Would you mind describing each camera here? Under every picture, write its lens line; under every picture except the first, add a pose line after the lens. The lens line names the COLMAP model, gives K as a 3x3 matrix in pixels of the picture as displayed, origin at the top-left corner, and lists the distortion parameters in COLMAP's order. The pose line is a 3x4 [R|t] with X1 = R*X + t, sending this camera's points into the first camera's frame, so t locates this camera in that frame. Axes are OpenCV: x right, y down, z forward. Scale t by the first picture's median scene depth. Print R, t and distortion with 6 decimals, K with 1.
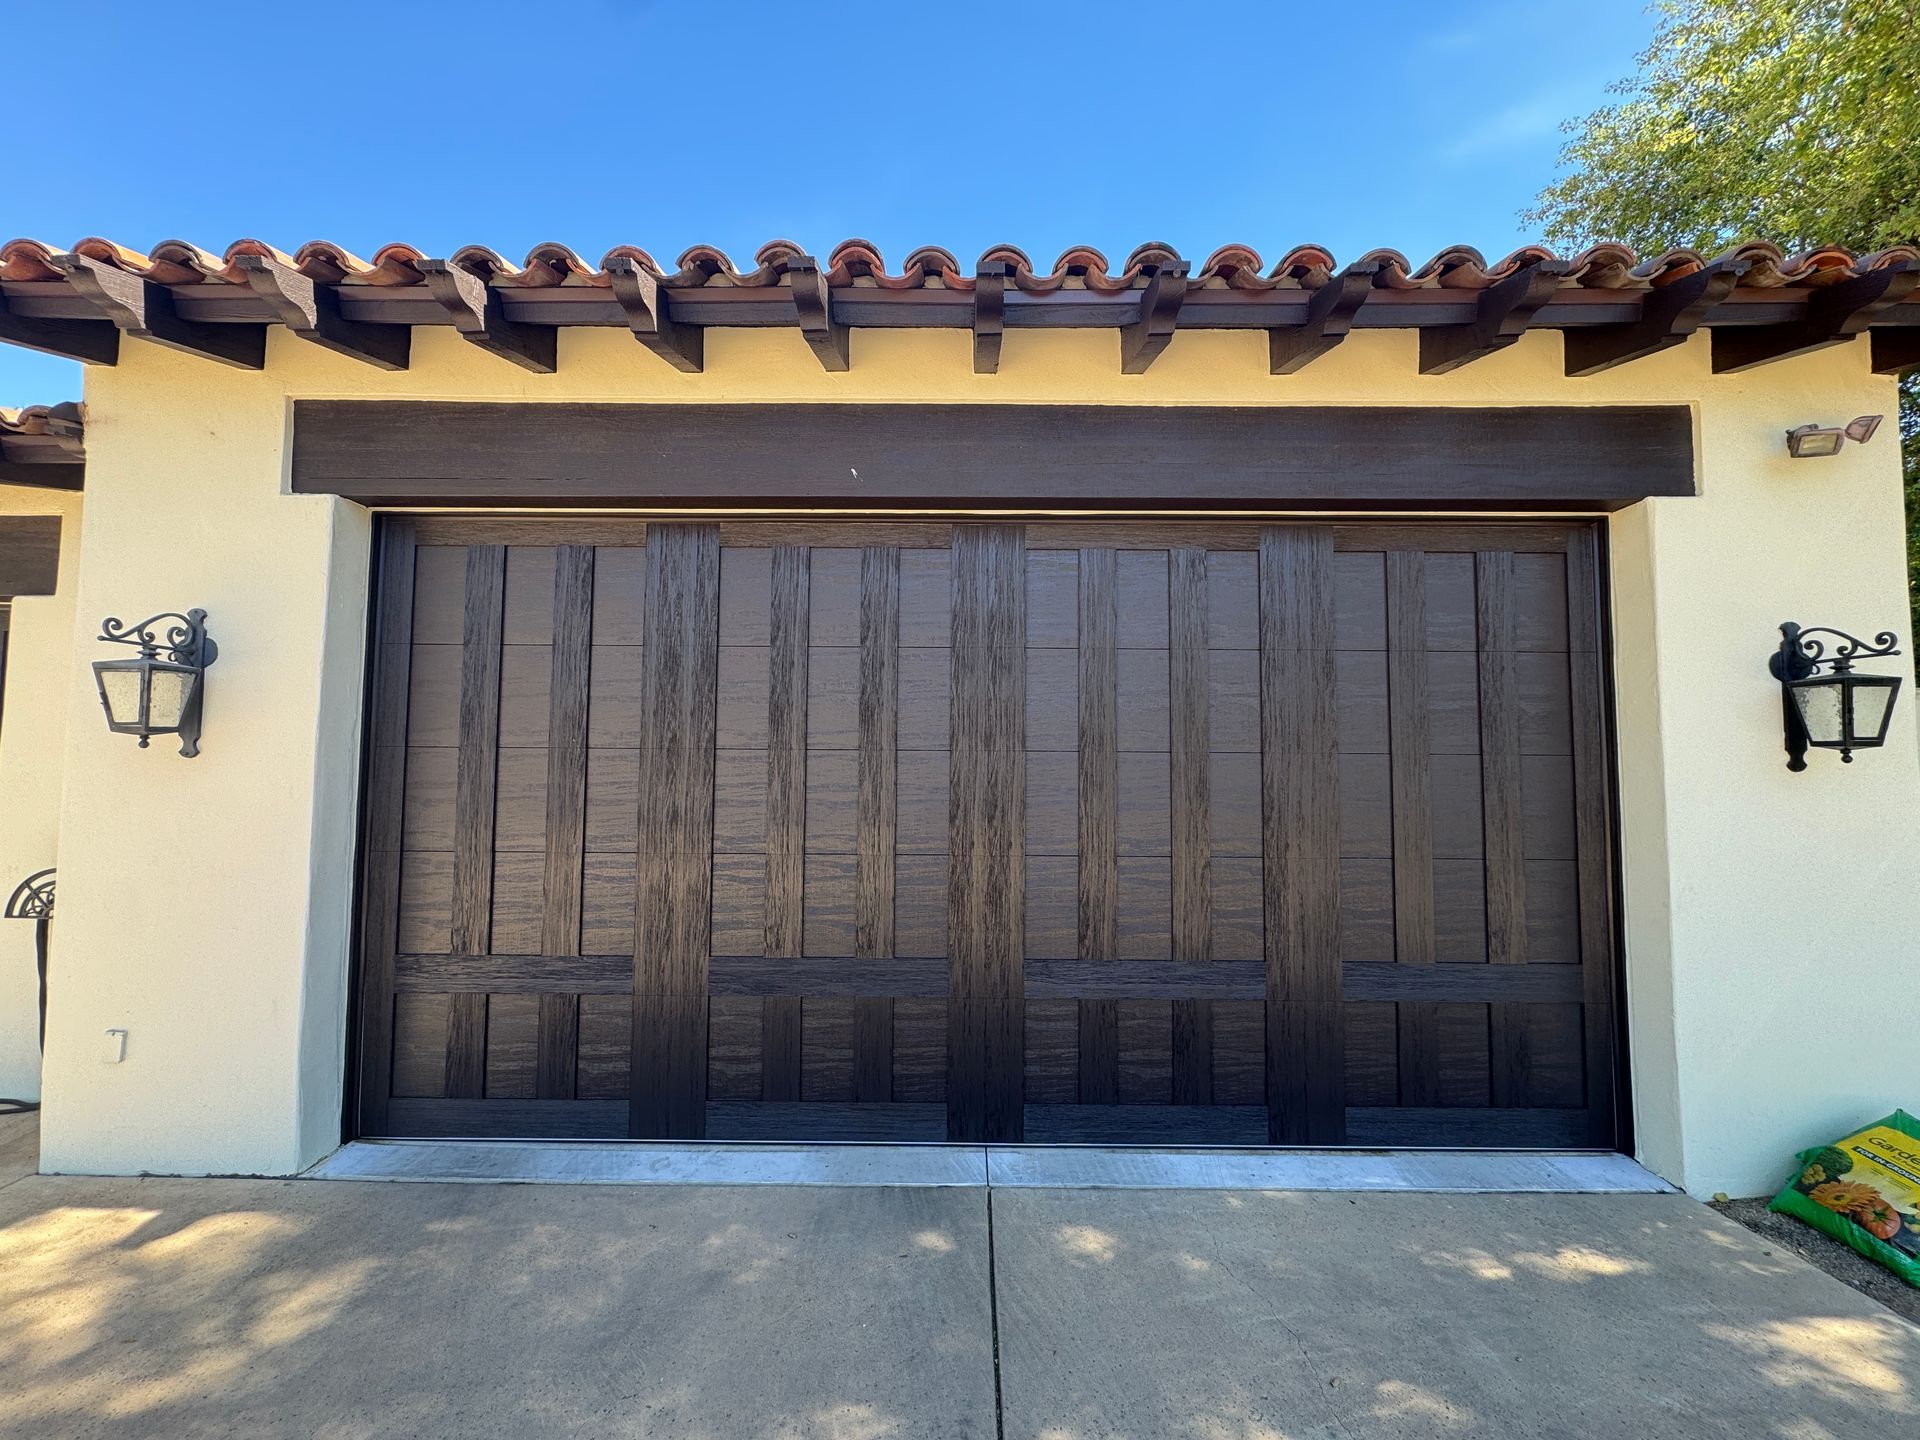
lens RADIAL K [[763.3, 0, 960.0], [0, 763.3, 720.0], [0, 0, 1]] dist [-0.001354, 0.000006]
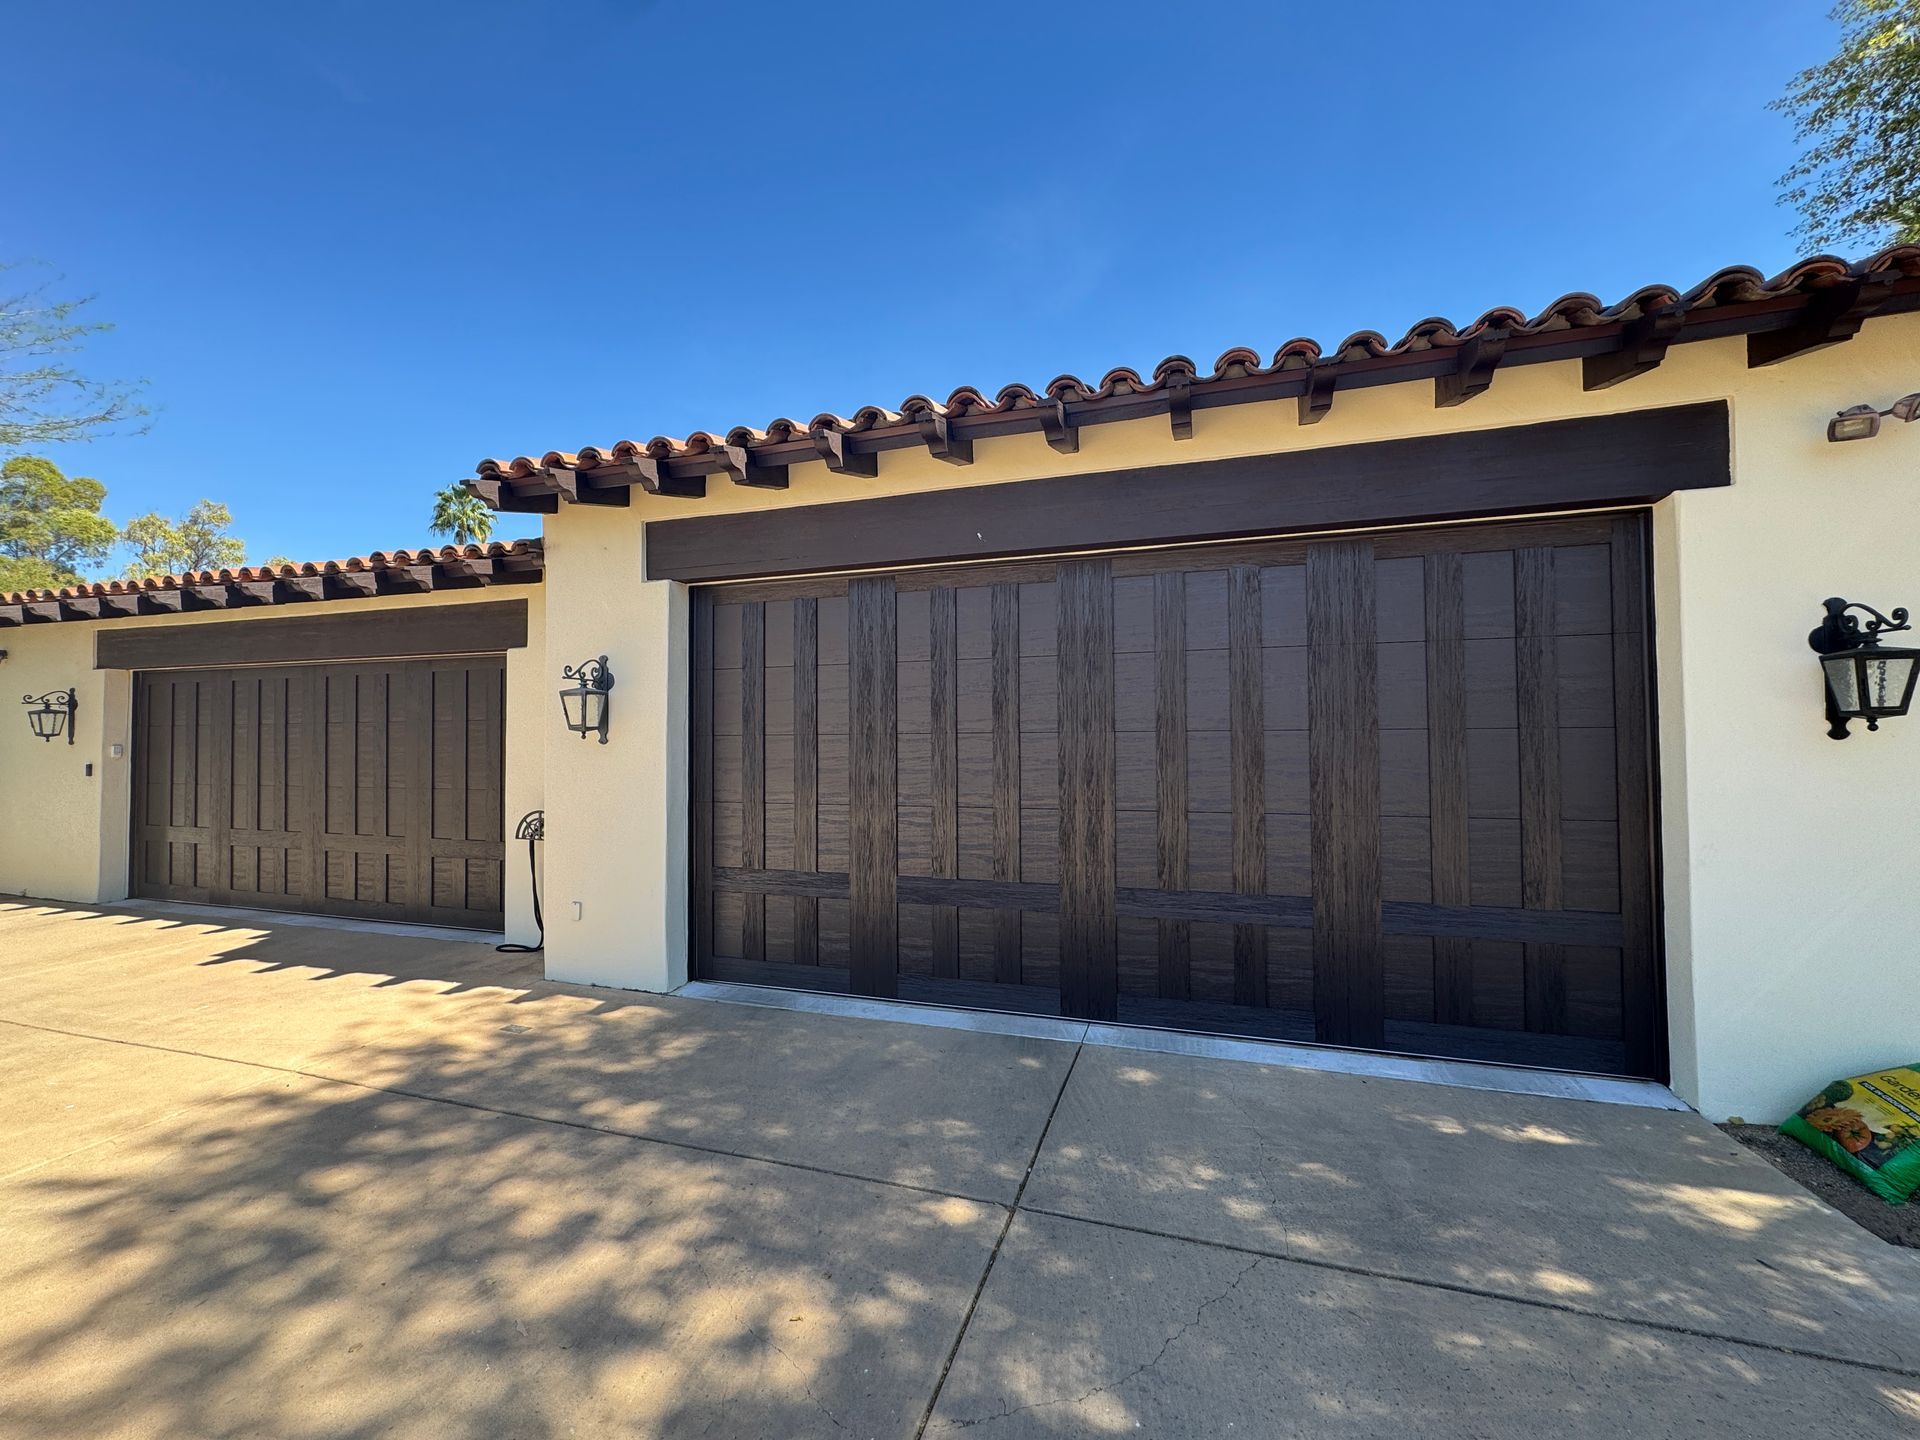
lens RADIAL K [[763.3, 0, 960.0], [0, 763.3, 720.0], [0, 0, 1]] dist [-0.001354, 0.000006]
pose [[0.953648, -0.021408, -0.300163, 0.237122], [0.030388, 0.999218, 0.025282, -0.021958], [0.299387, -0.033231, 0.953553, -0.353850]]
